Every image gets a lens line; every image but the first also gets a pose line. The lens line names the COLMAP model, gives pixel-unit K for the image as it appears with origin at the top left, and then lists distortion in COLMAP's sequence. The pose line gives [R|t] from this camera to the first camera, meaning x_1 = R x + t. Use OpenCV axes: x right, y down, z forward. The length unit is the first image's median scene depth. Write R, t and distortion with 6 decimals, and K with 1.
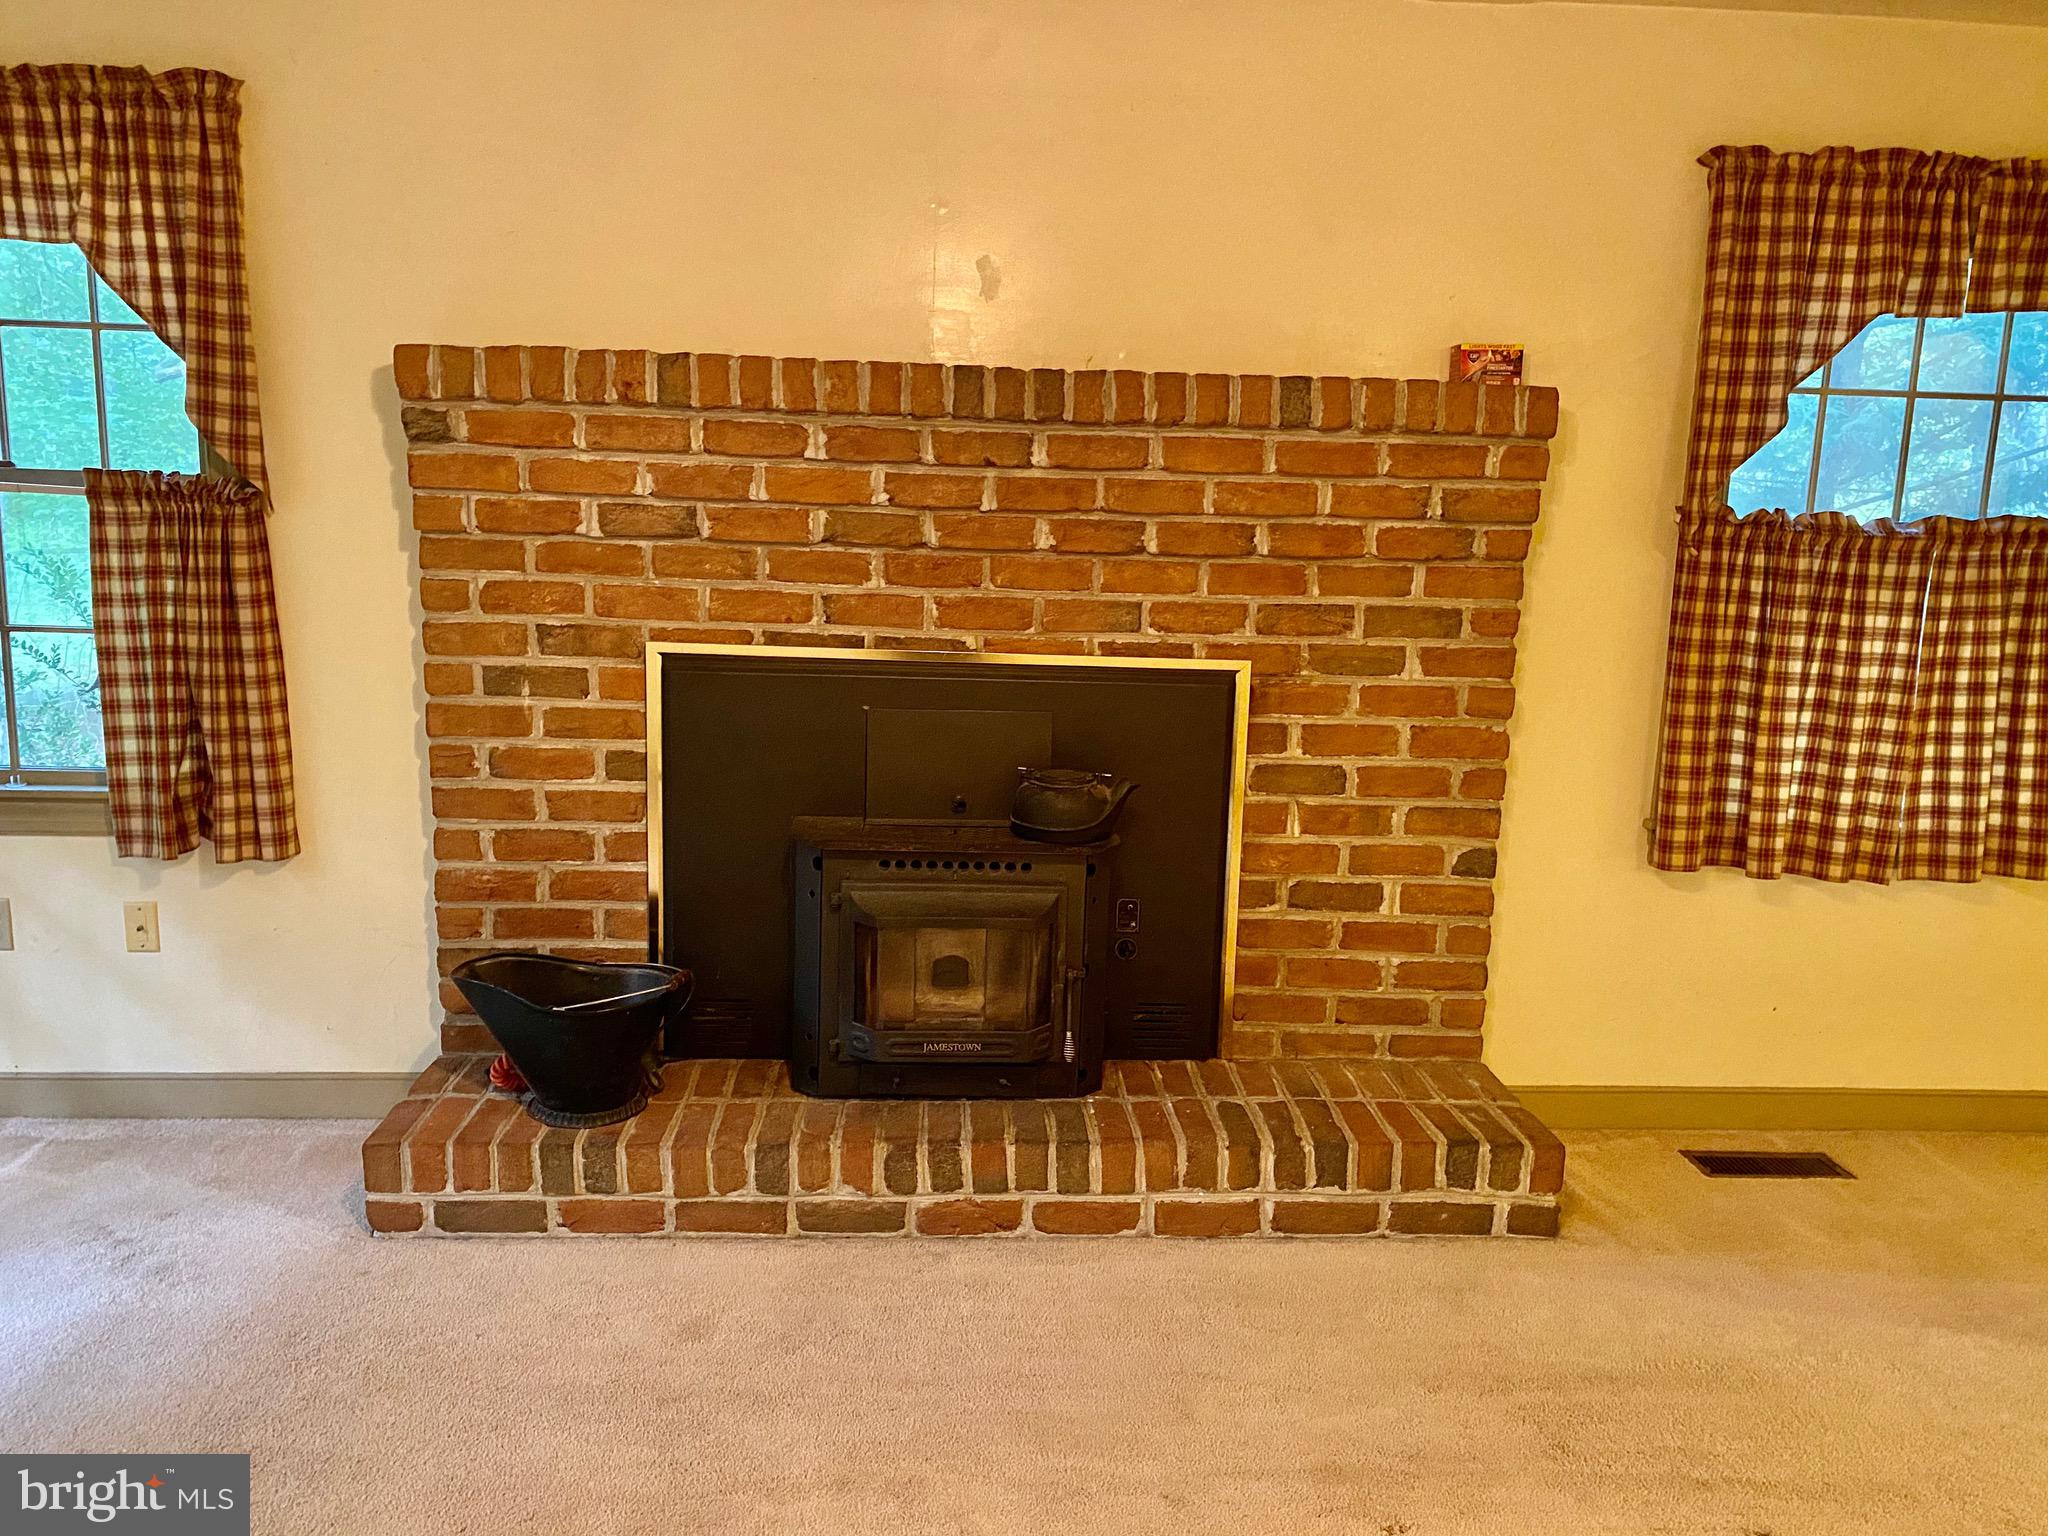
lens RADIAL K [[1524.8, 0, 1024.0], [0, 1524.8, 768.0], [0, 0, 1]] dist [0.155120, -0.279013]
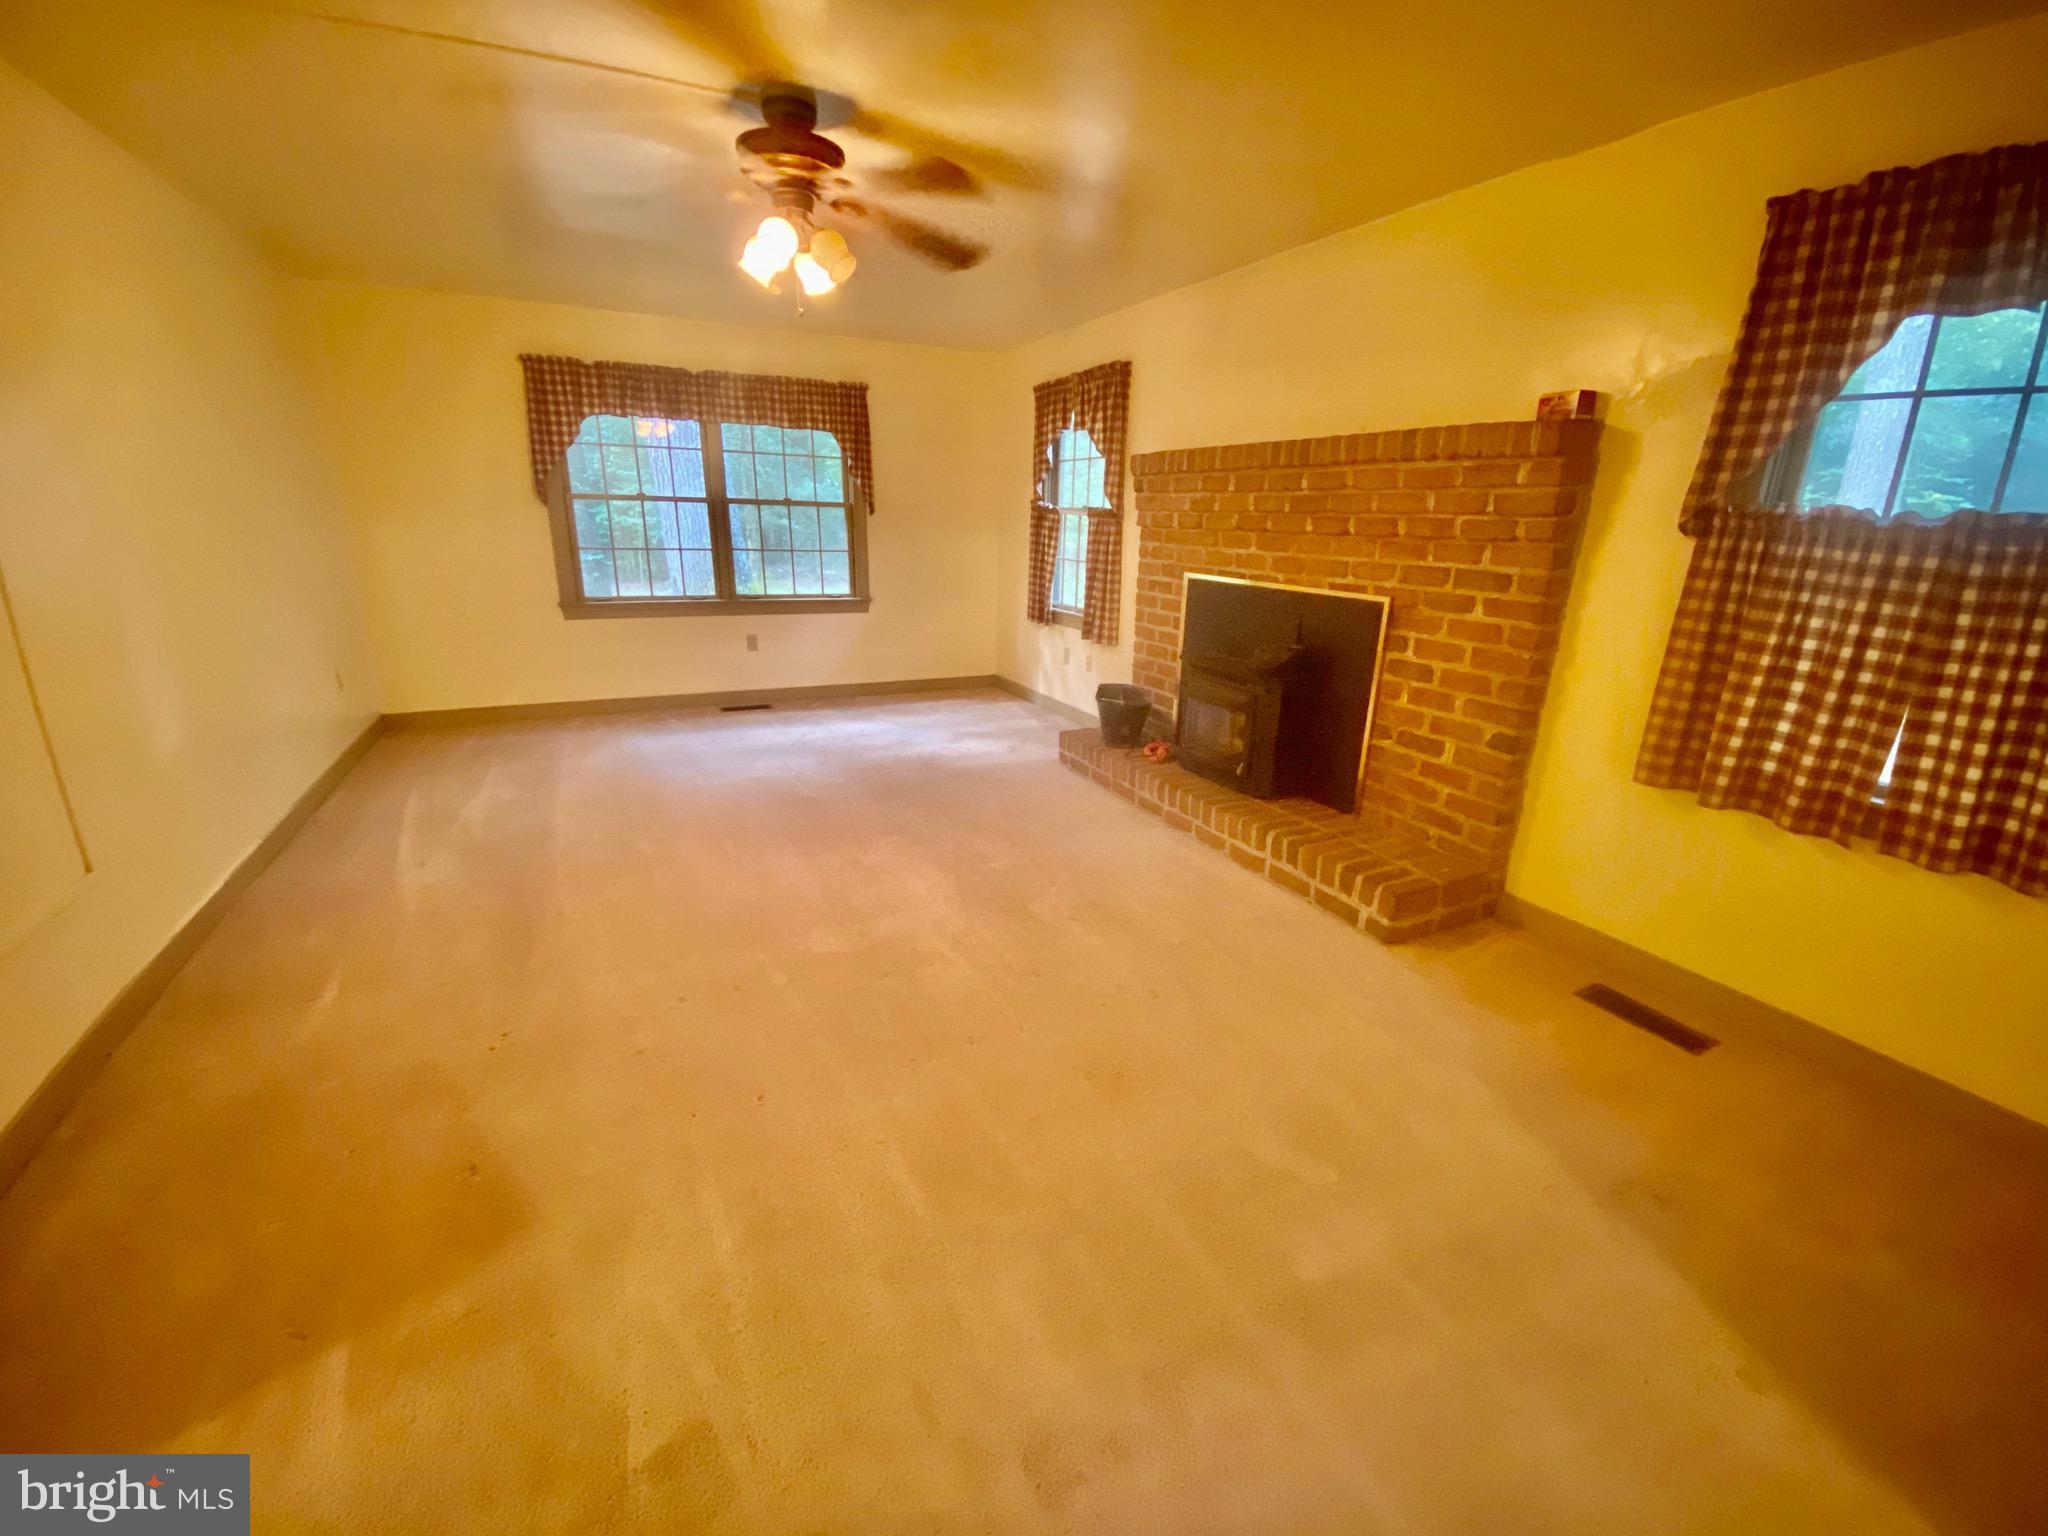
lens RADIAL K [[821.4, 0, 1024.0], [0, 821.4, 768.0], [0, 0, 1]] dist [-0.000332, -0.000361]
pose [[0.395344, 0.251105, -0.883544, 0.869992], [-0.165605, 0.965630, 0.200333, 0.000442], [0.903481, 0.067119, 0.423340, 0.228515]]
